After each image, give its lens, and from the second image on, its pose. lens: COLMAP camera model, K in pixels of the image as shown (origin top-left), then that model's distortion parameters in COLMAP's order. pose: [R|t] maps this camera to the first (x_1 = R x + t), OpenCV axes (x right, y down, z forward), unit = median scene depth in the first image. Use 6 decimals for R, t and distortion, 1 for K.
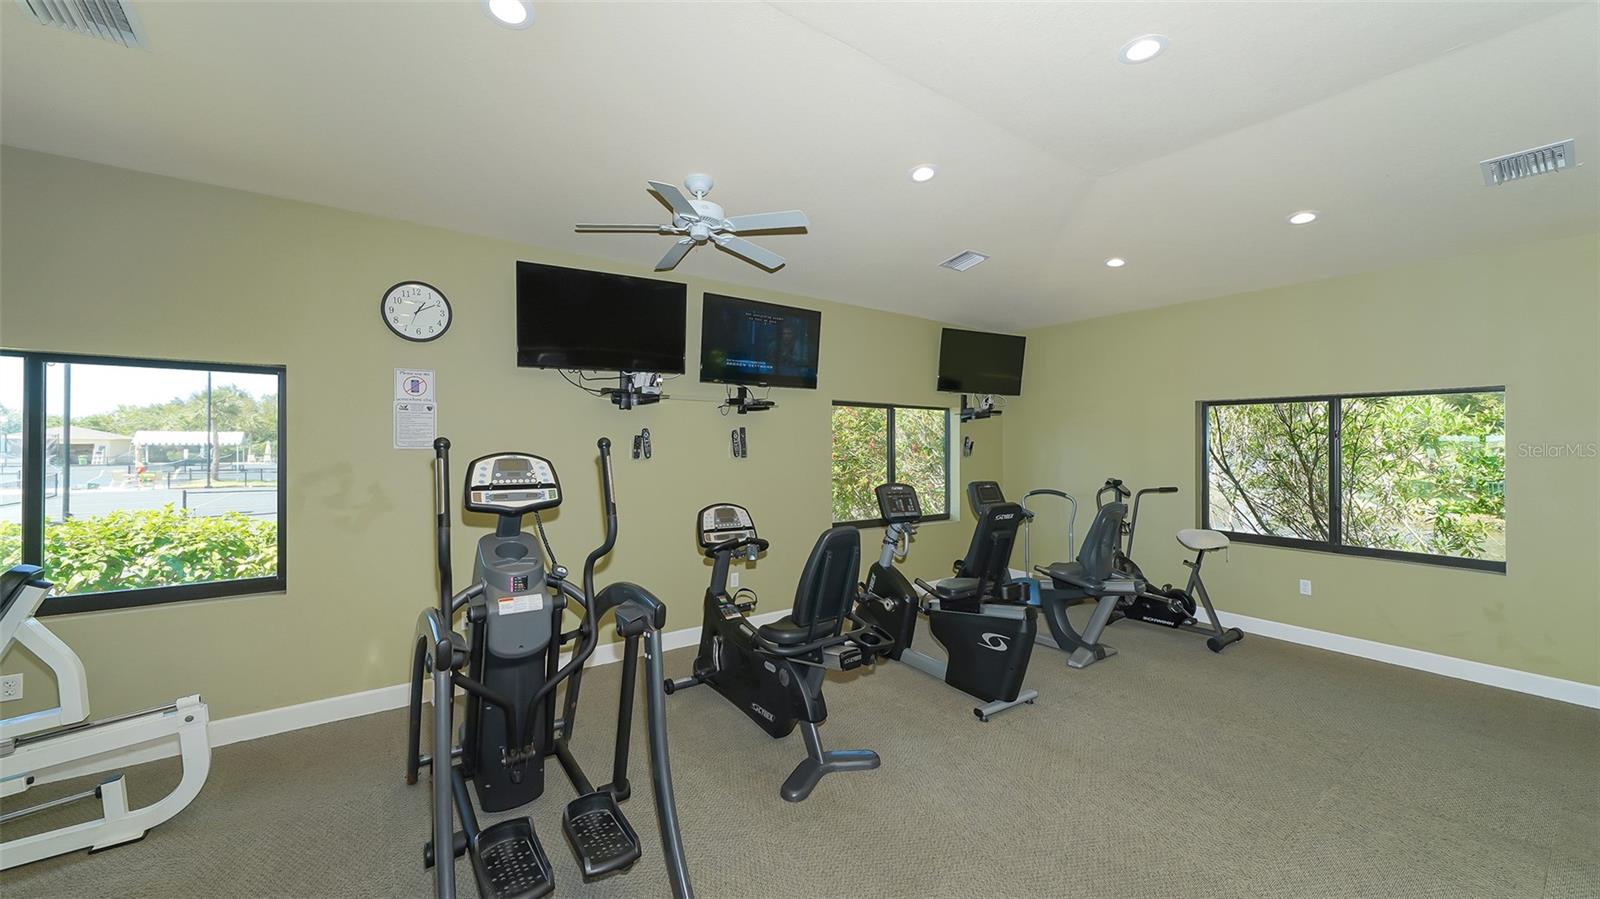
lens RADIAL K [[603.4, 0, 821.3], [0, 603.4, 444.0], [0, 0, 1]] dist [-0.000756, 0.000008]
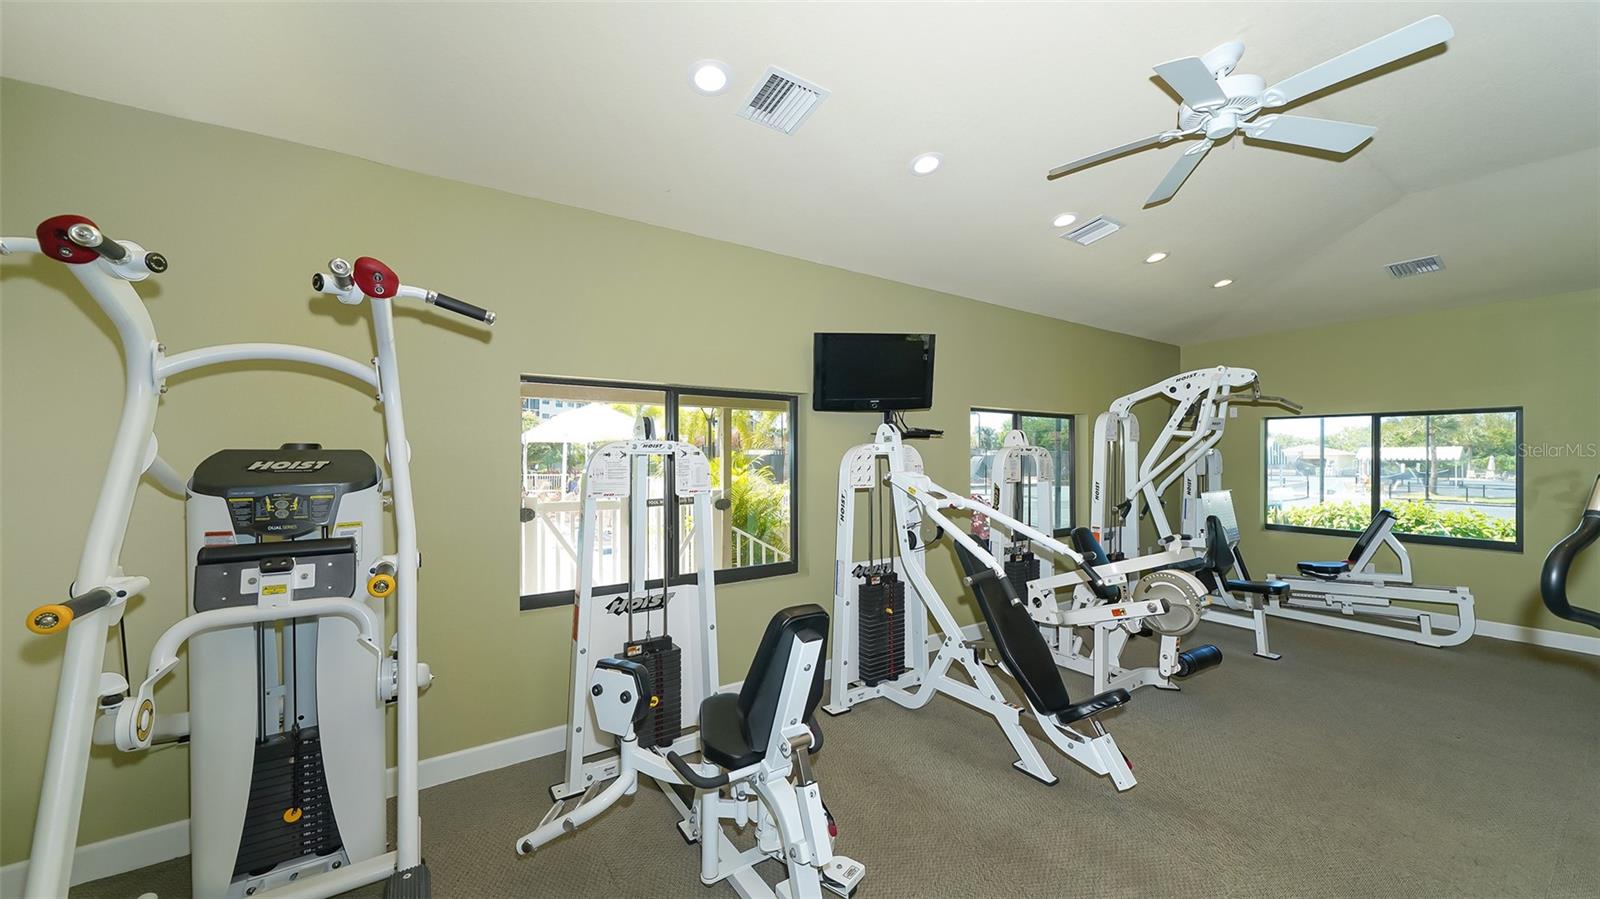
lens RADIAL K [[579.4, 0, 791.3], [0, 579.4, 457.2], [0, 0, 1]] dist [0.001095, 0.000171]
pose [[-0.049888, -0.001521, -0.998754, 0.496533], [-0.001537, 0.999998, -0.001446, 0.003810], [0.998754, 0.001463, -0.049890, -0.572996]]
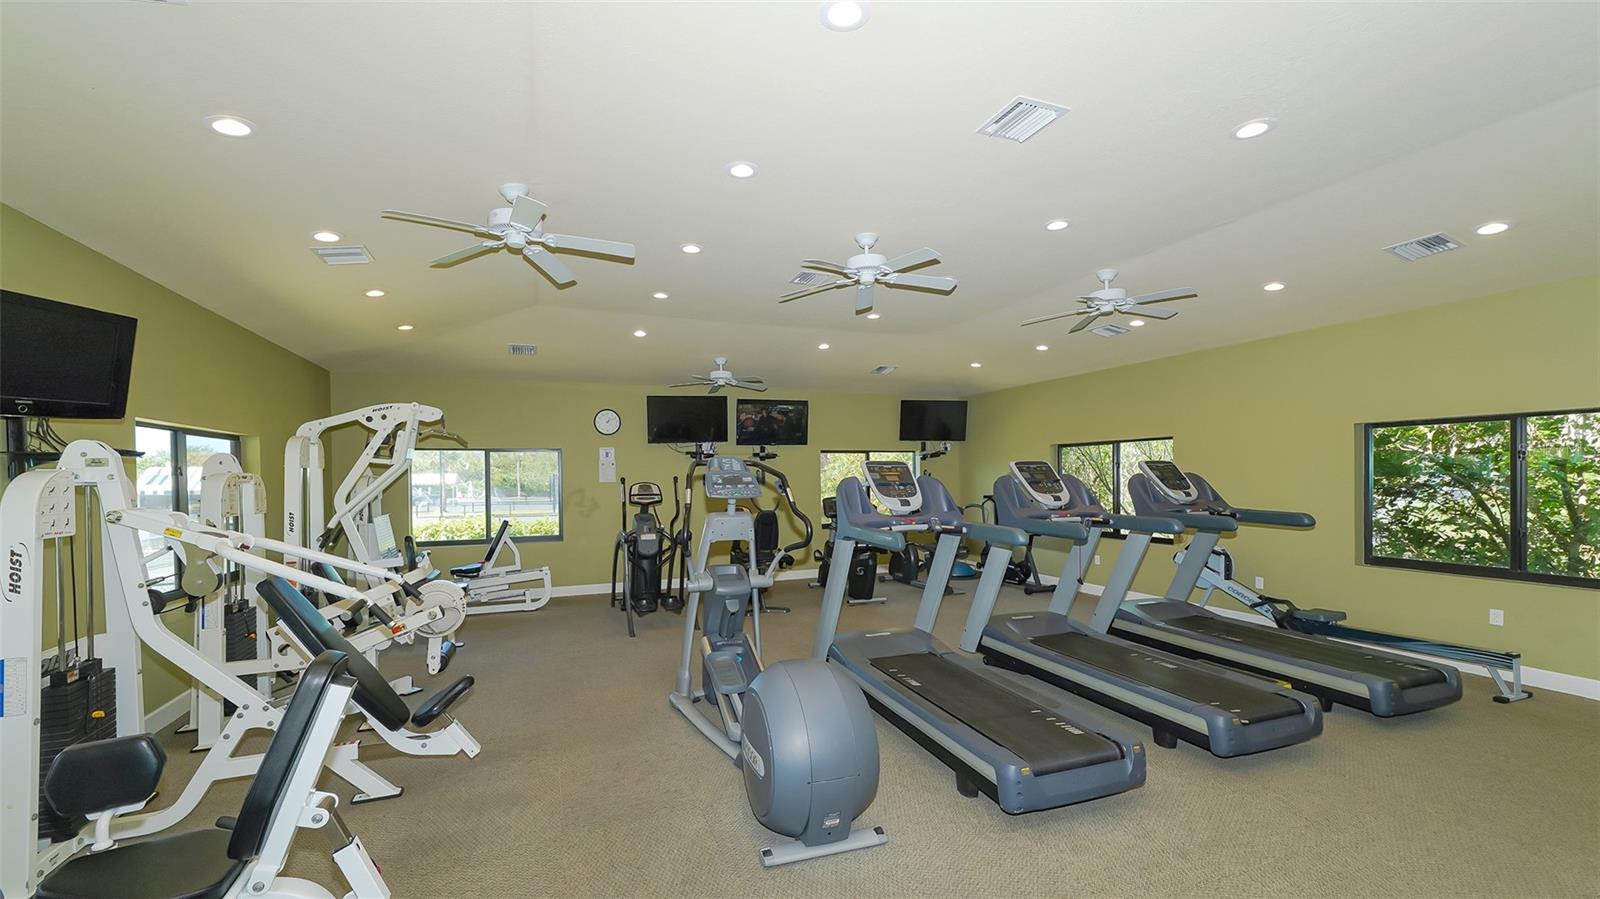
lens RADIAL K [[615.5, 0, 792.8], [0, 615.5, 475.2], [0, 0, 1]] dist [-0.000196, -0.000049]
pose [[0.967285, -0.017226, -0.253109, 0.474397], [0.016717, 0.999852, -0.004159, 0.002746], [0.253143, -0.000208, 0.967429, -0.860838]]
